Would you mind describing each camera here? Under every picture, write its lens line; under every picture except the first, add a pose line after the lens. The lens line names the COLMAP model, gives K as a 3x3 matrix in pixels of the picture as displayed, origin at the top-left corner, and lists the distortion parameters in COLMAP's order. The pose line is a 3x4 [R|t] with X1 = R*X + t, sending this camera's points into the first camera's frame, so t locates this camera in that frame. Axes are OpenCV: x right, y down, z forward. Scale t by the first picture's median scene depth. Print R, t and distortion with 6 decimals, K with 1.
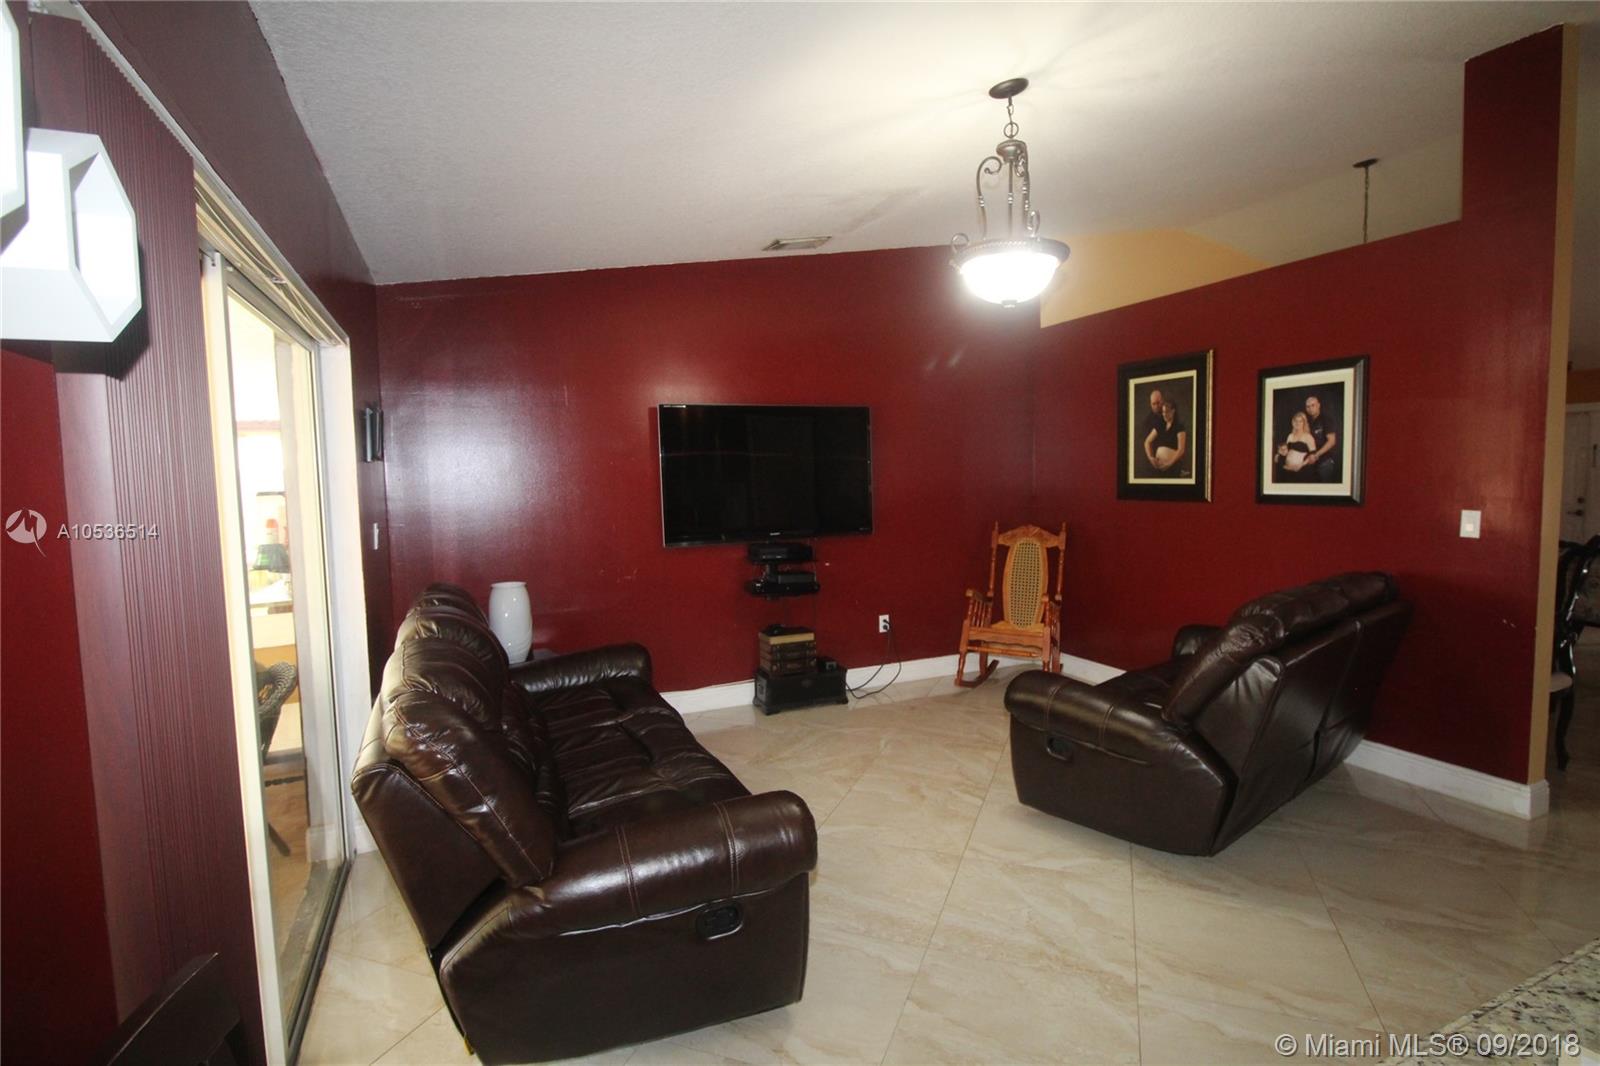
lens RADIAL K [[778.5, 0, 813.6], [0, 778.5, 526.7], [0, 0, 1]] dist [-0.008086, -0.002876]
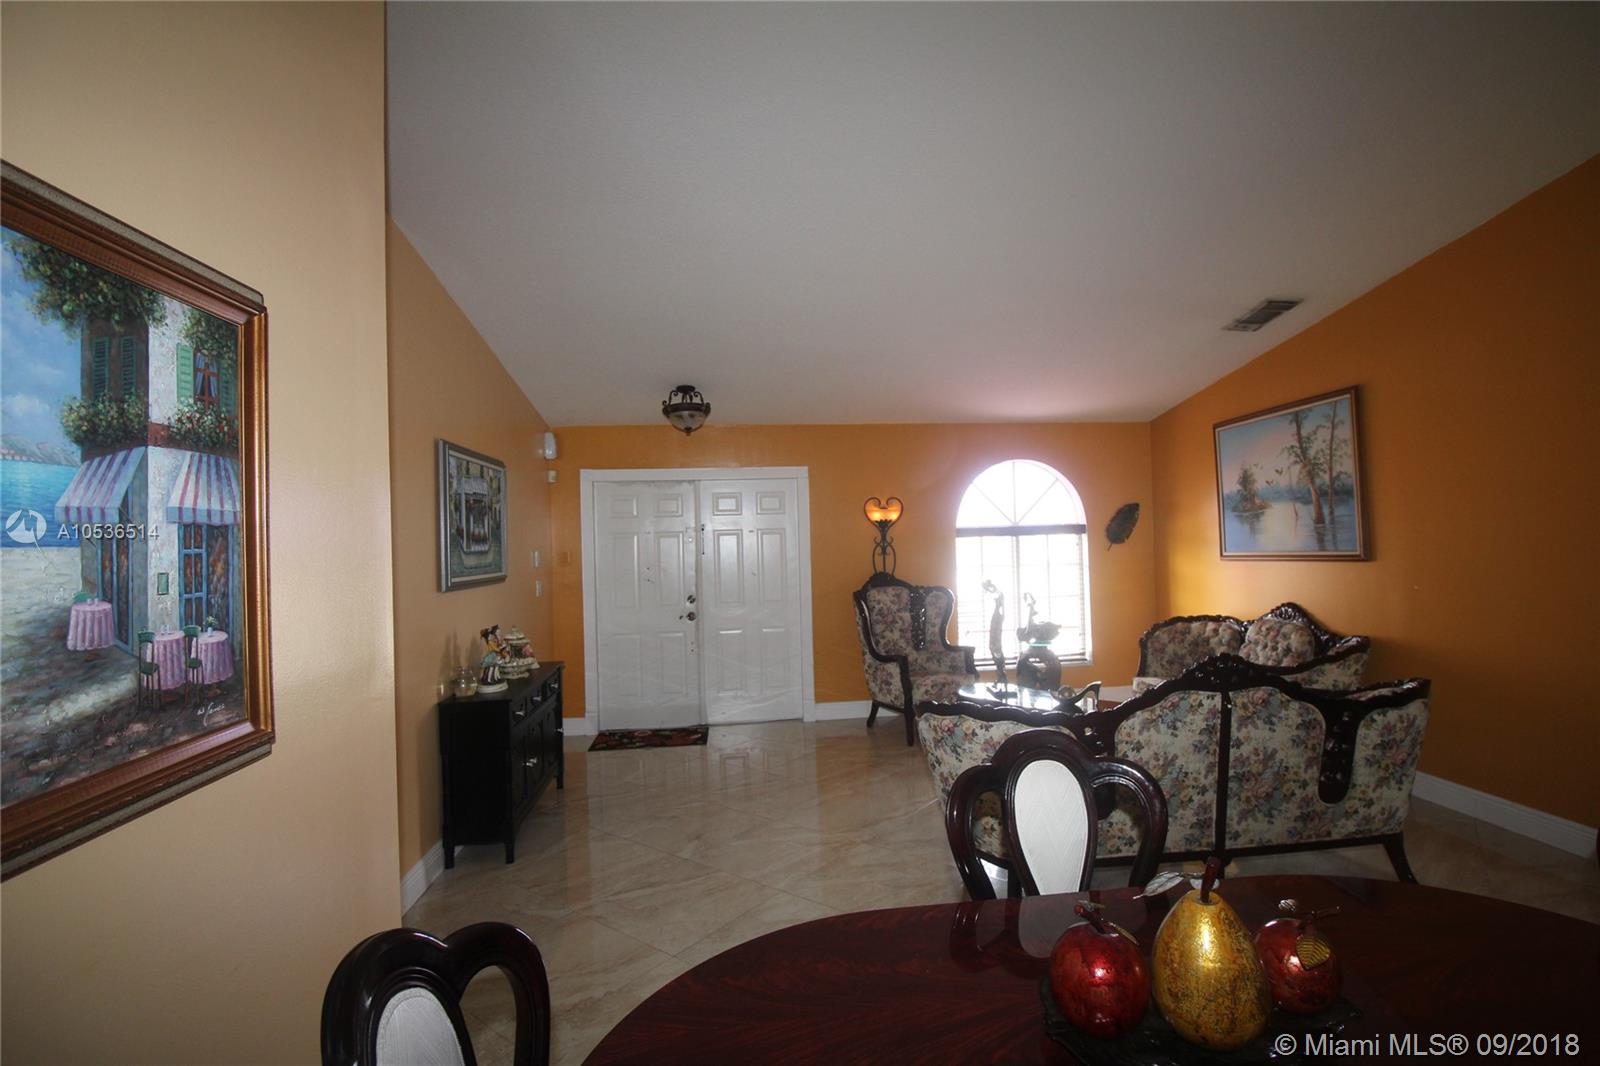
lens RADIAL K [[755.6, 0, 805.4], [0, 755.6, 536.3], [0, 0, 1]] dist [-0.010562, -0.002534]
pose [[0.300669, 0.011166, 0.953663, 0.340734], [0.087337, 0.995408, -0.039191, -0.056654], [-0.949721, 0.095073, 0.298313, 0.679704]]
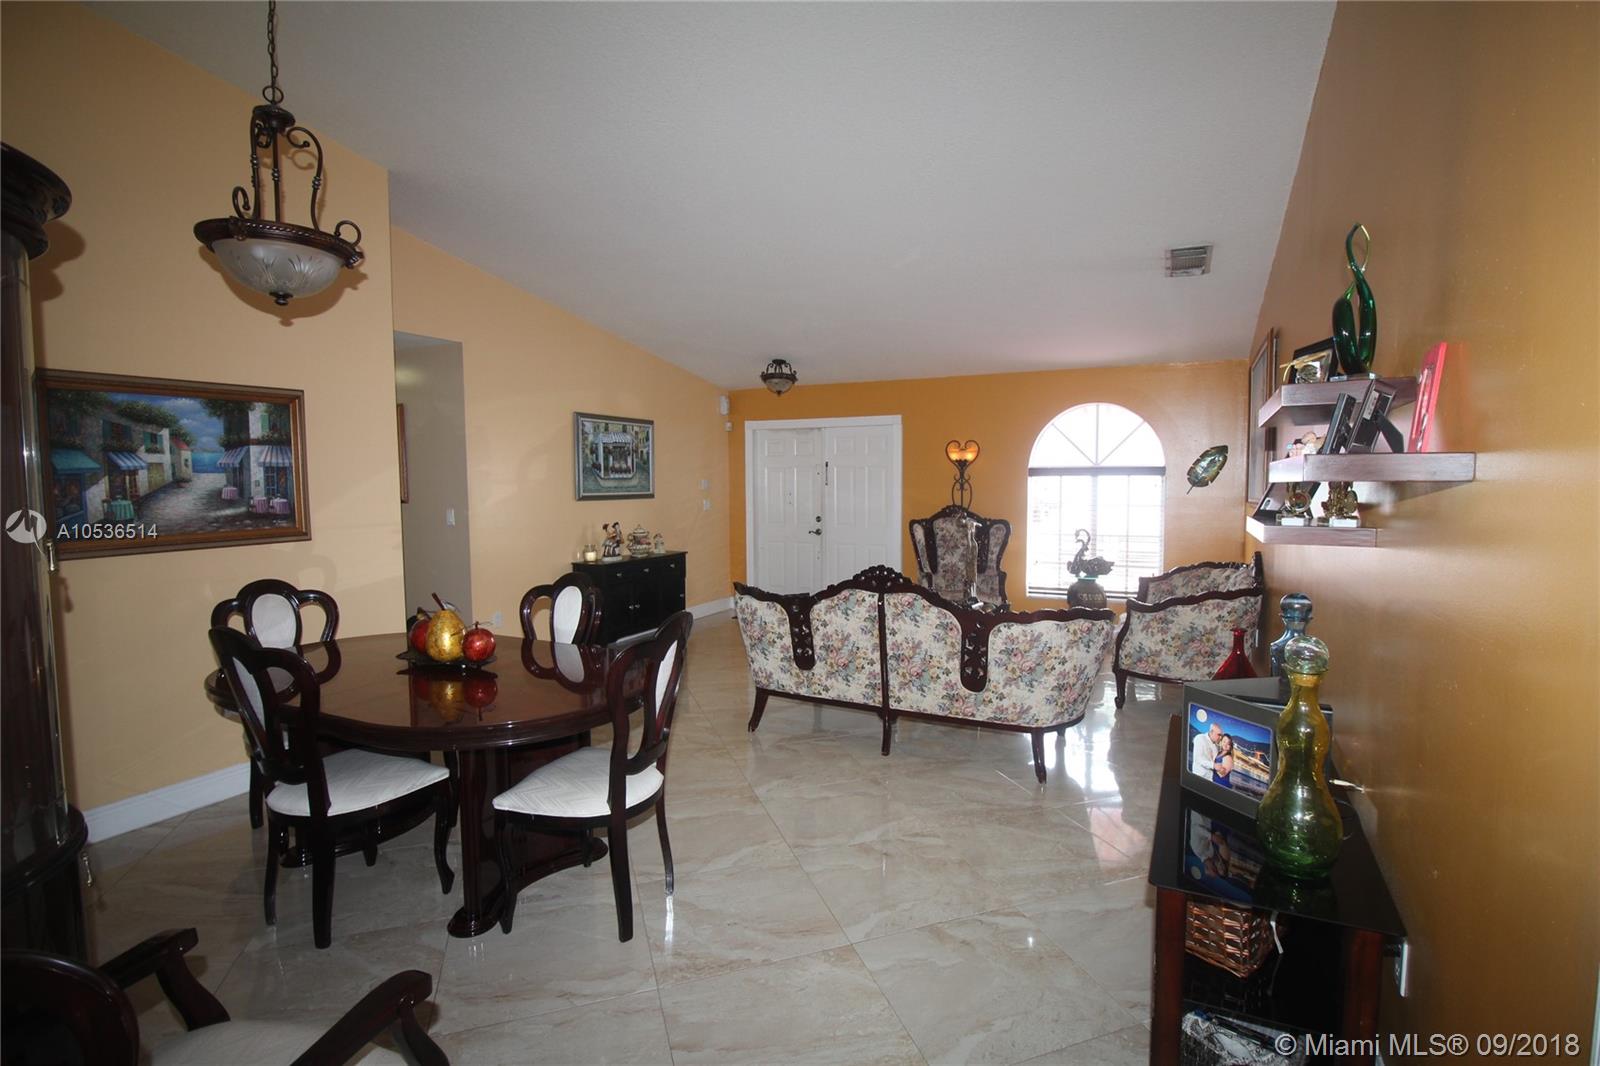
lens RADIAL K [[751.9, 0, 823.5], [0, 751.9, 533.2], [0, 0, 1]] dist [-0.005224, -0.004274]
pose [[0.767288, -0.035034, 0.640345, 0.397615], [0.035516, 0.999296, 0.012116, -0.027617], [-0.640319, 0.013446, 0.767992, 0.271642]]
